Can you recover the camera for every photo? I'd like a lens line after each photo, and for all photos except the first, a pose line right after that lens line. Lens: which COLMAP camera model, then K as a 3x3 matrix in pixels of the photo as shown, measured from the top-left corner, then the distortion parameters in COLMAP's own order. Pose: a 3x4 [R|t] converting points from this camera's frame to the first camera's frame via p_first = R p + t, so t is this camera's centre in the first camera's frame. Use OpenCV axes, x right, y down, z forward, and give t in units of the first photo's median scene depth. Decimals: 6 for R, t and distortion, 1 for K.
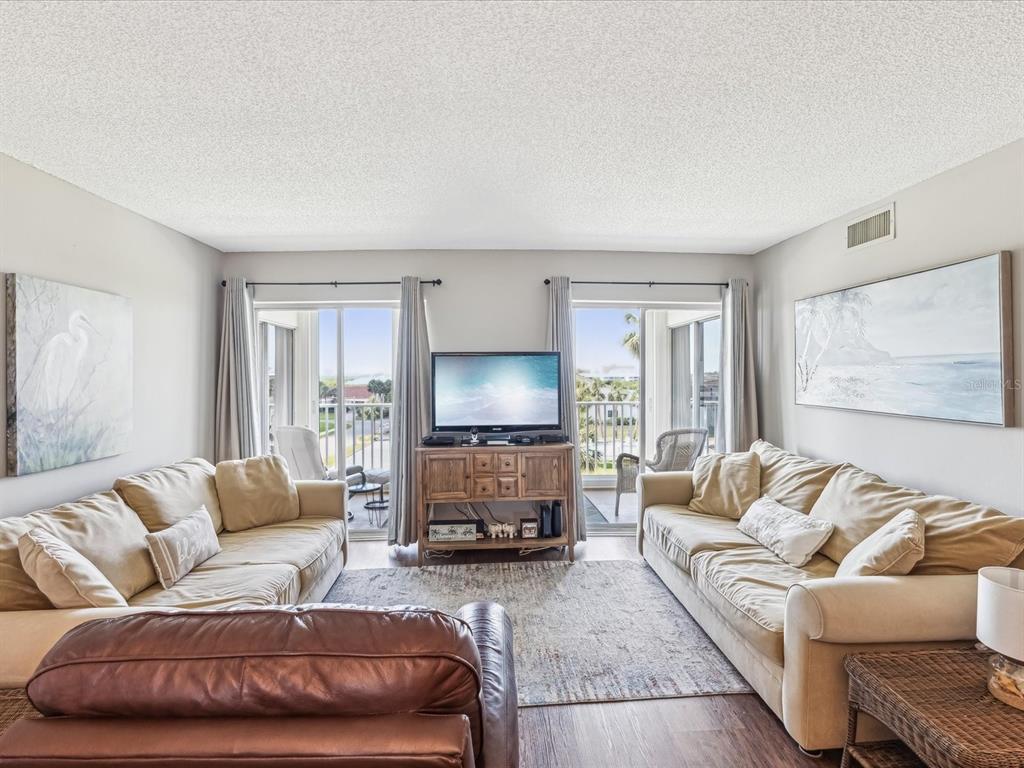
lens RADIAL K [[503.4, 0, 540.7], [0, 503.4, 370.3], [0, 0, 1]] dist [-0.002301, -0.000443]
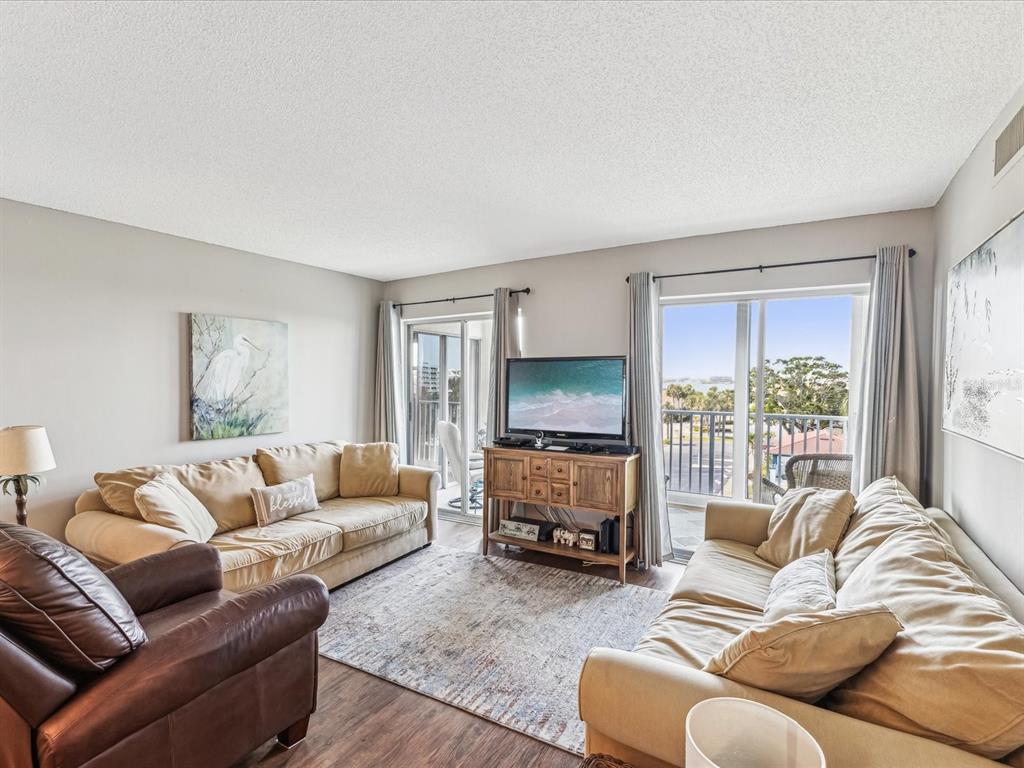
lens RADIAL K [[503.4, 0, 544.2], [0, 503.4, 392.1], [0, 0, 1]] dist [-0.002301, -0.000443]
pose [[0.835844, 0.023266, -0.548474, 0.447333], [-0.004418, 0.999354, 0.035660, -0.002972], [0.548949, -0.027383, 0.835407, 0.161569]]
